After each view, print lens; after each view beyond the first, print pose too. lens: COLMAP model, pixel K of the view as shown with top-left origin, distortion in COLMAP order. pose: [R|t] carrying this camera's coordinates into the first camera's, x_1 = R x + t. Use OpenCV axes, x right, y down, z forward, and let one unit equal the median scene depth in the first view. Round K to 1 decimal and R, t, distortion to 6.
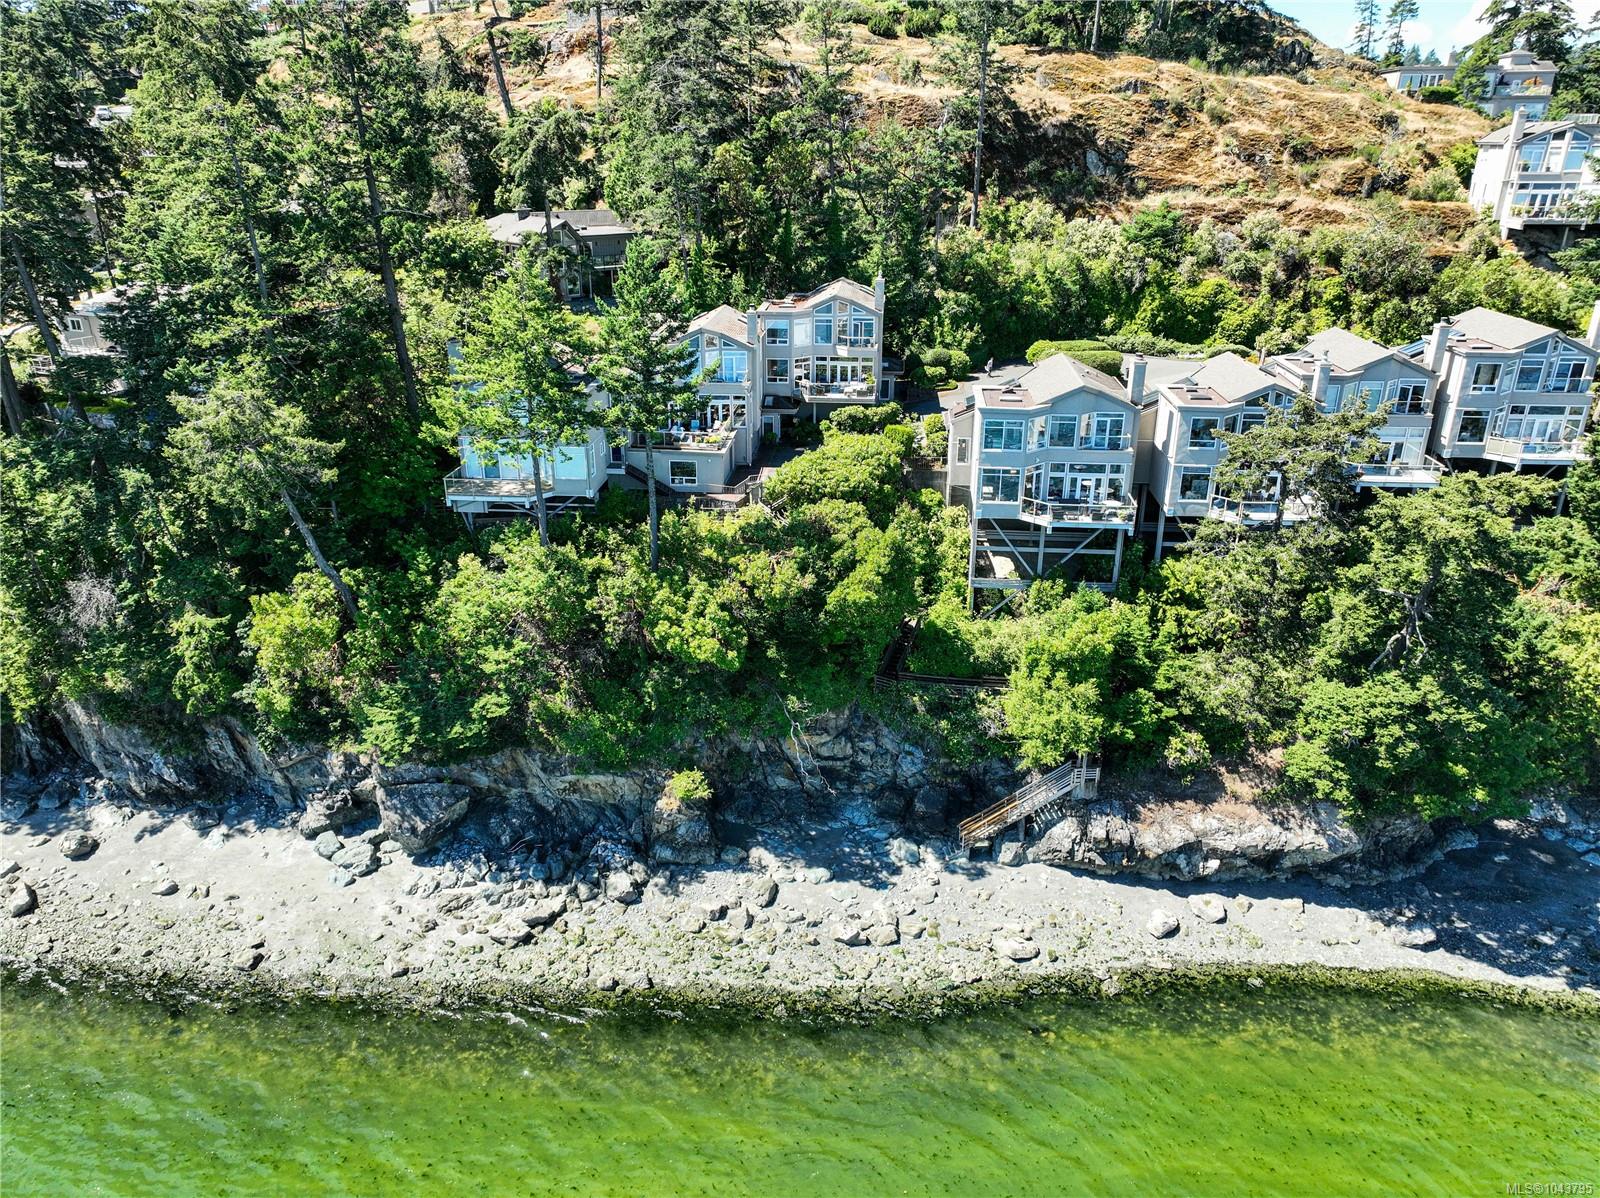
lens RADIAL K [[1128.0, 0, 800.0], [0, 1128.0, 599.0], [0, 0, 1]] dist [0.004886, 0.001429]
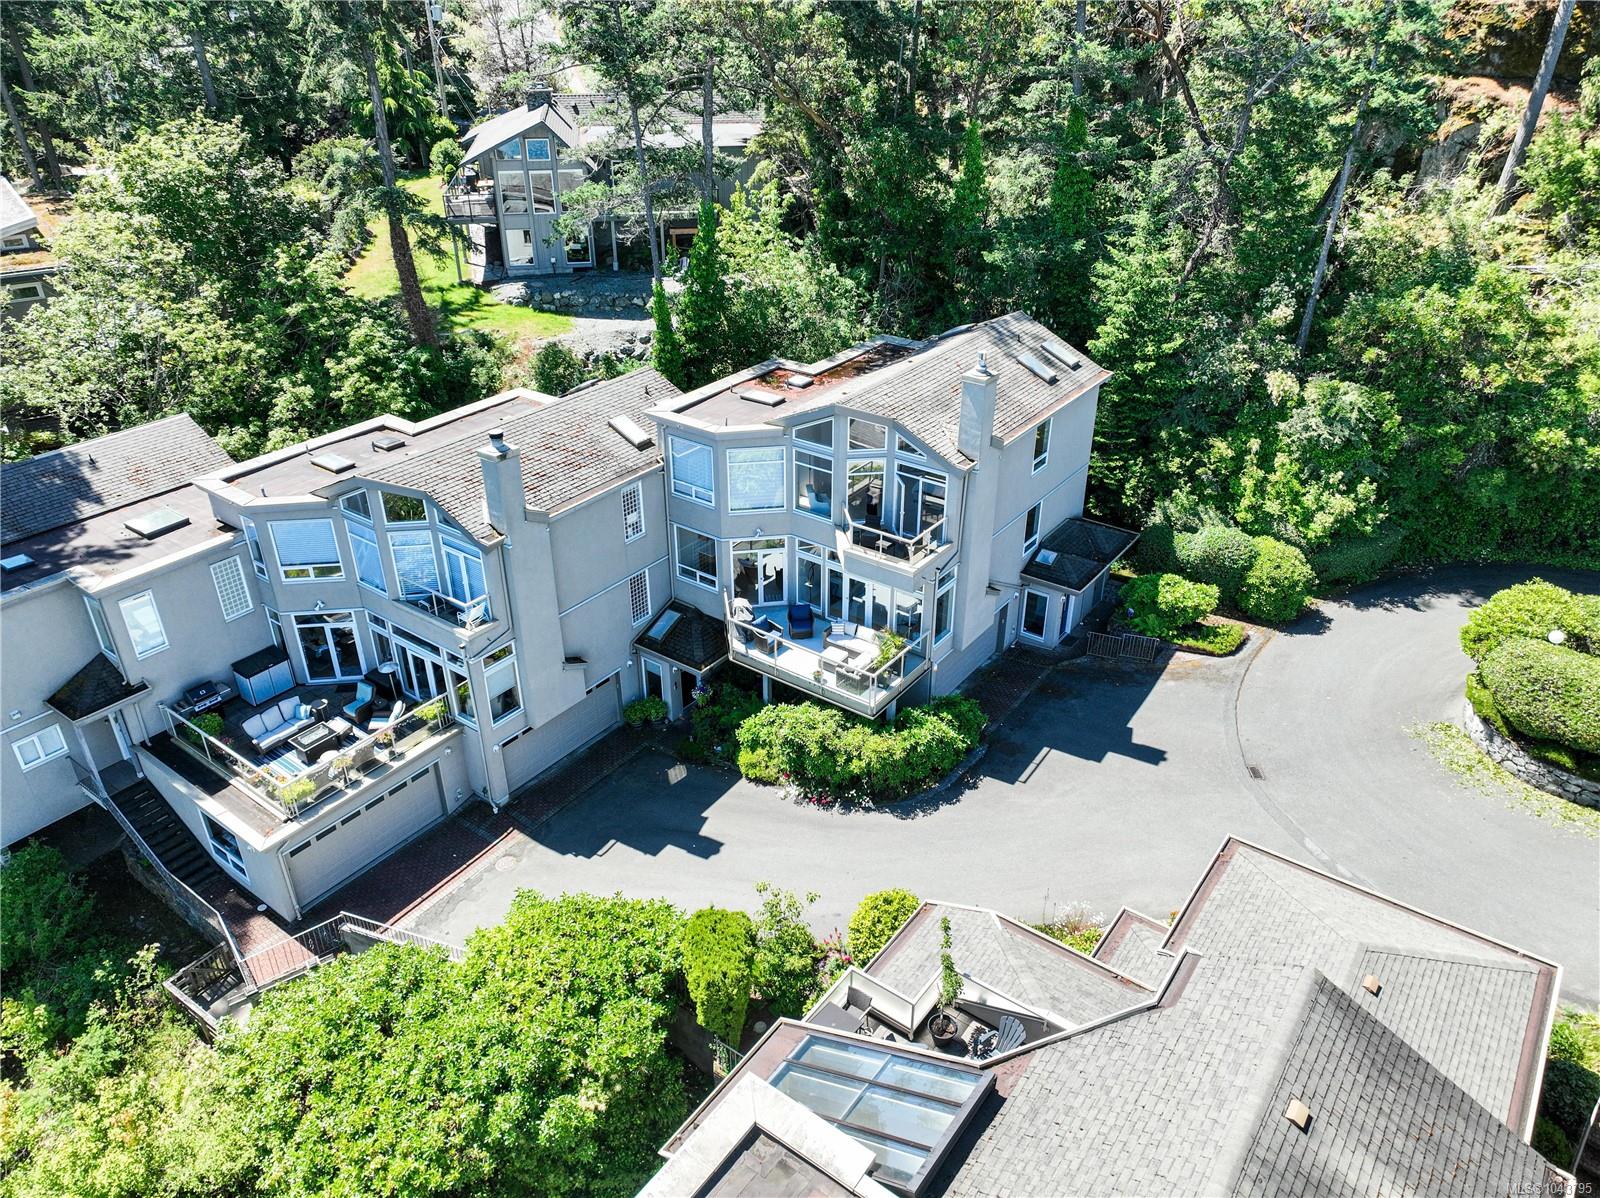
lens RADIAL K [[1128.0, 0, 800.0], [0, 1128.0, 599.0], [0, 0, 1]] dist [0.004886, 0.001429]
pose [[0.849039, 0.258016, -0.461044, 0.180071], [-0.190880, 0.963502, 0.187693, -0.241349], [0.492644, -0.071354, 0.867301, 0.590228]]
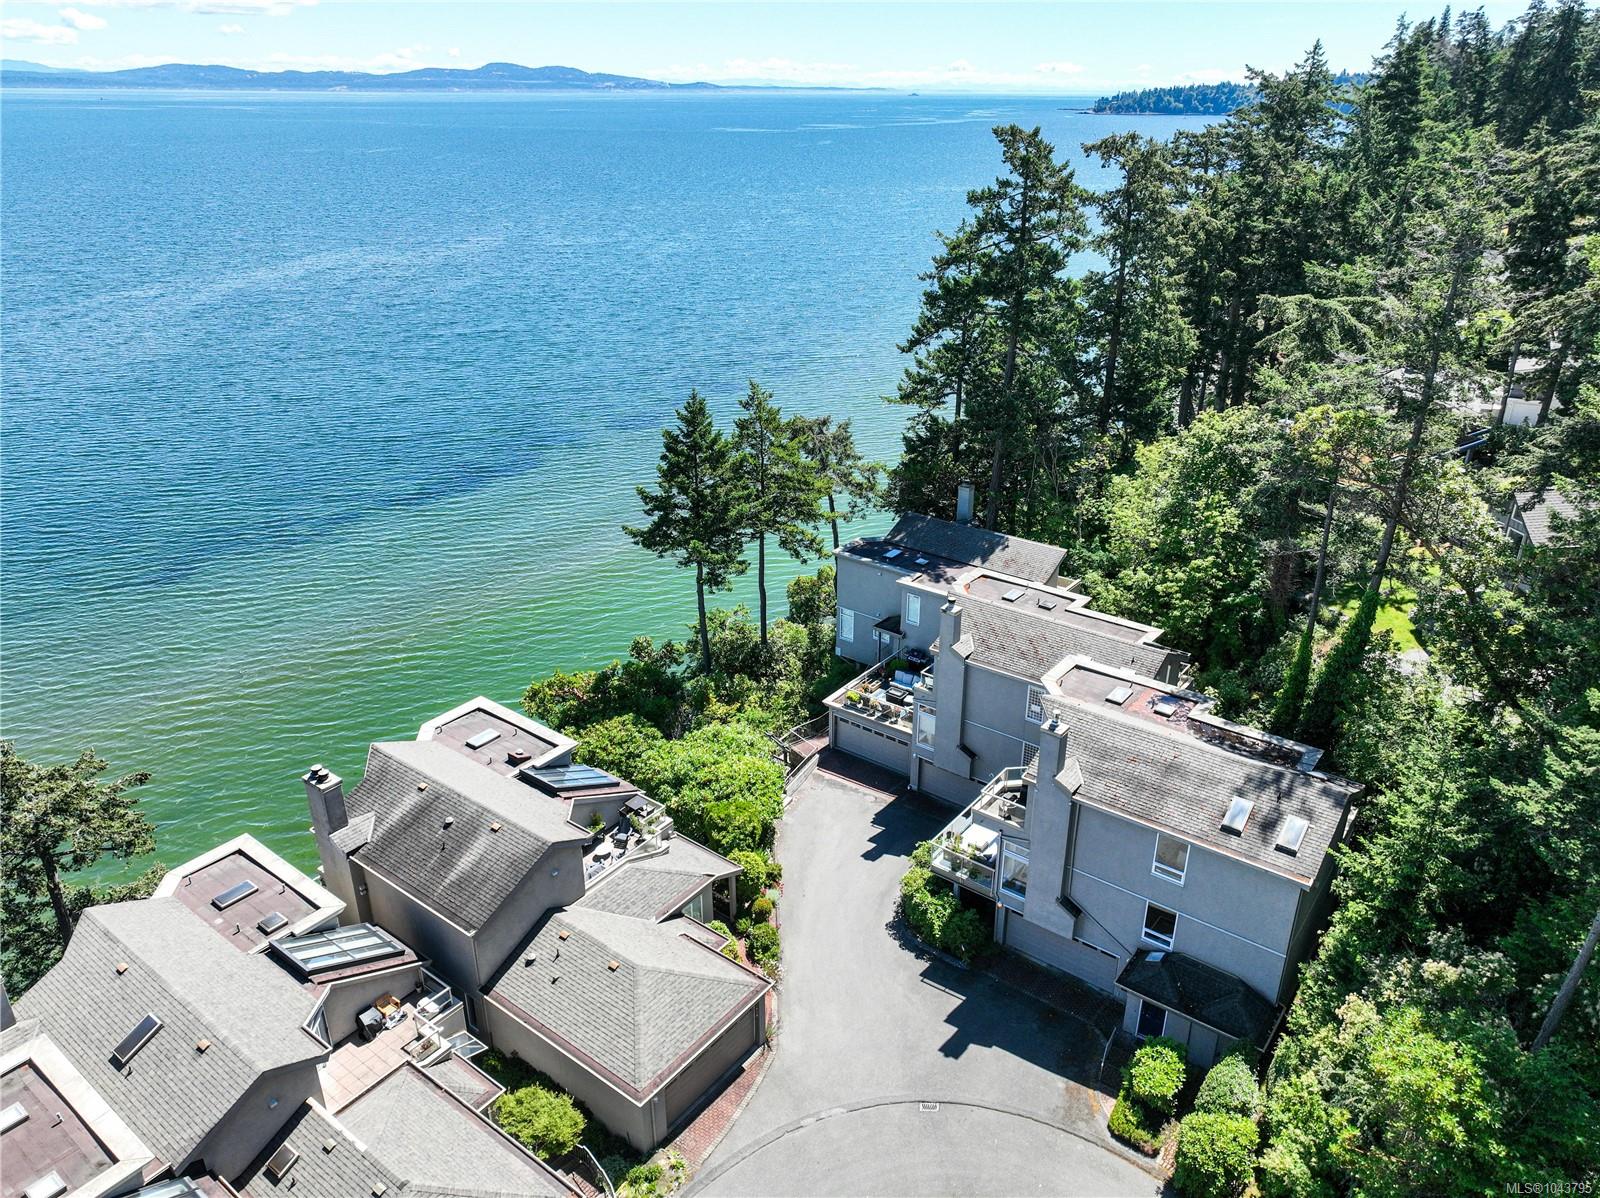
lens RADIAL K [[1128.0, 0, 800.0], [0, 1128.0, 599.0], [0, 0, 1]] dist [0.004886, 0.001429]
pose [[-0.553181, 0.342633, -0.759338, 0.408134], [-0.300231, 0.768253, 0.565375, -0.490599], [0.777080, 0.540731, -0.322114, 0.922211]]
